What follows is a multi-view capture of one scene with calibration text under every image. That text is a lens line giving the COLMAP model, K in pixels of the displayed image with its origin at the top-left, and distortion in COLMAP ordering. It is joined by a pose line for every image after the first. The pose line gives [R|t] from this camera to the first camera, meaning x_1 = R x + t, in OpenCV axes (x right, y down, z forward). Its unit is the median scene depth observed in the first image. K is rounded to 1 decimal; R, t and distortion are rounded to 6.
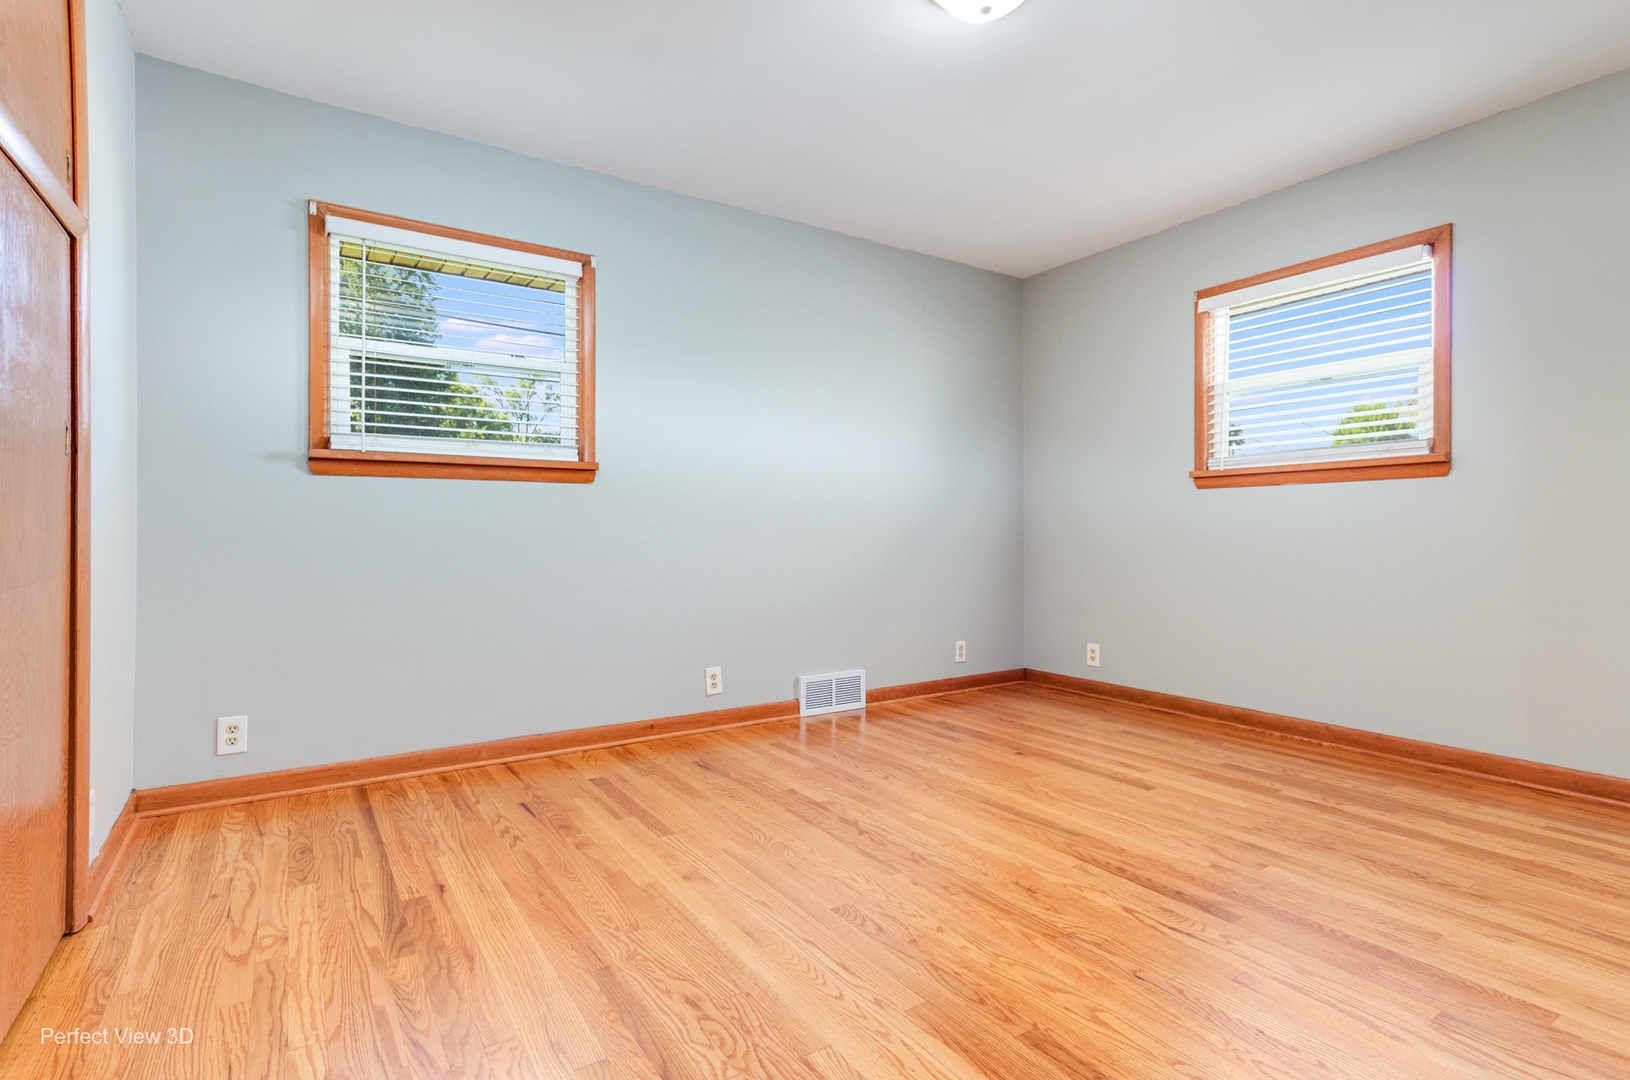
lens RADIAL K [[773.2, 0, 820.9], [0, 773.2, 542.1], [0, 0, 1]] dist [0.004670, 0.000040]
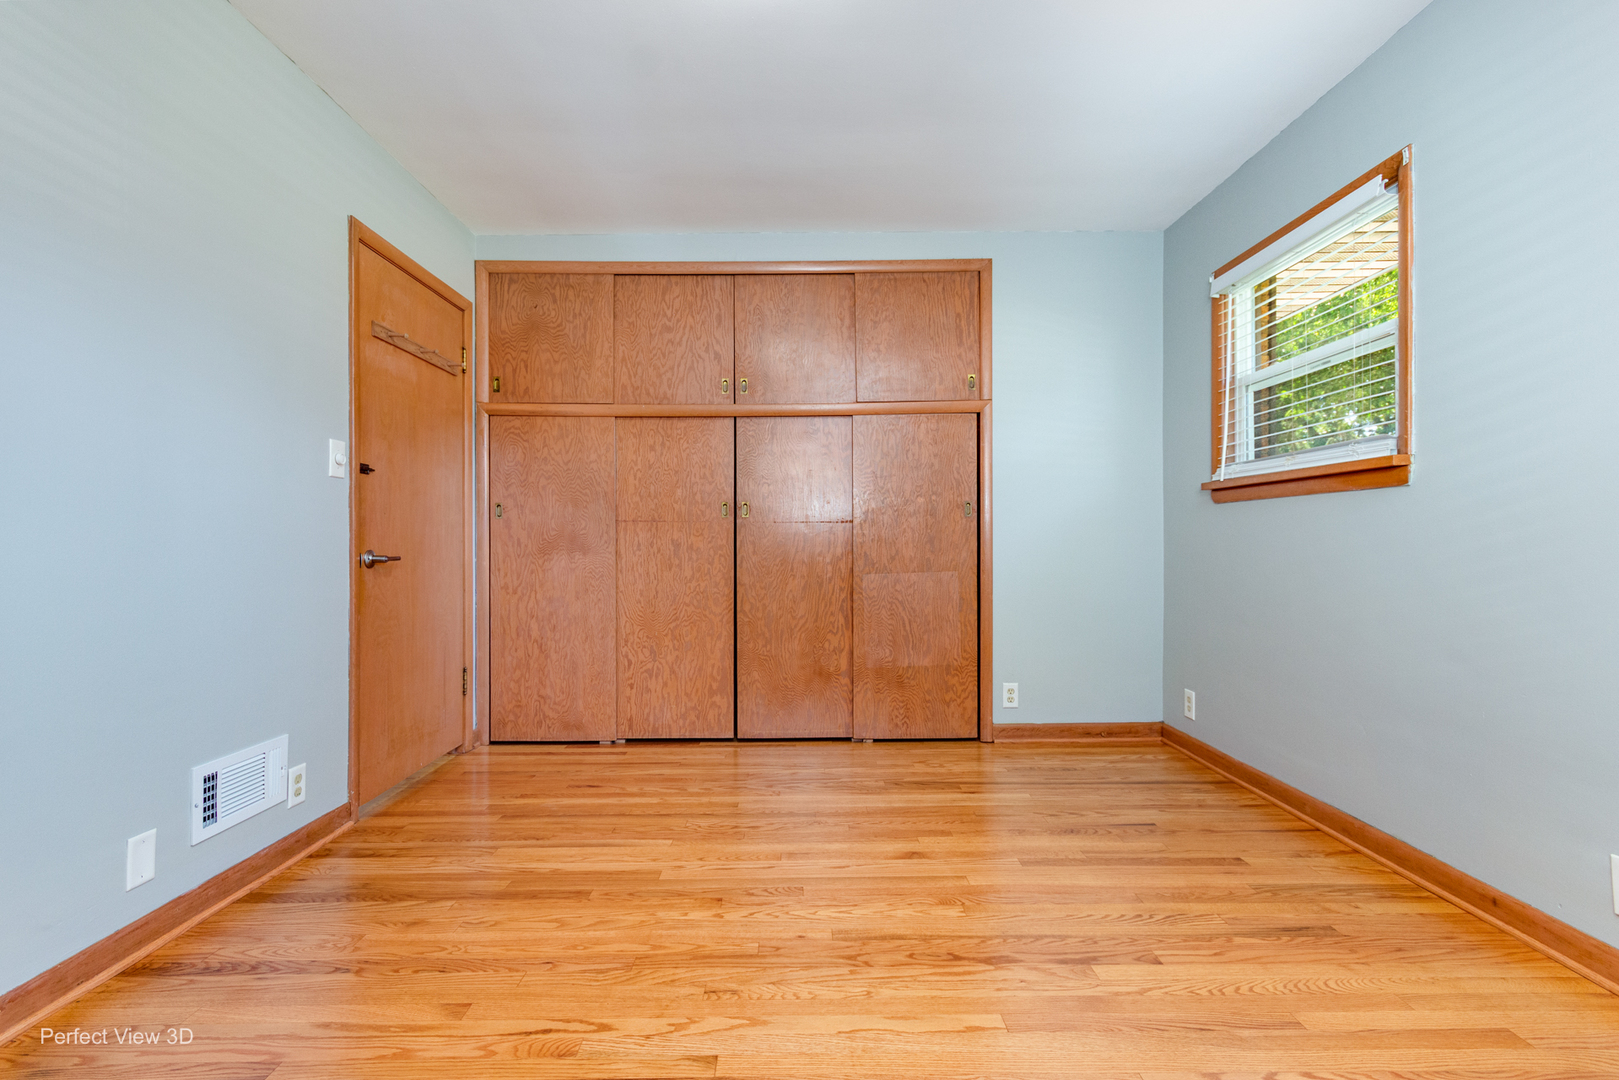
lens RADIAL K [[768.0, 0, 818.8], [0, 768.0, 540.0], [0, 0, 1]] dist [0.004670, 0.000040]
pose [[-0.535197, 0.001636, -0.844726, 0.817356], [-0.006155, 0.999964, 0.005837, -0.041731], [0.844705, 0.008323, -0.535167, 1.377208]]
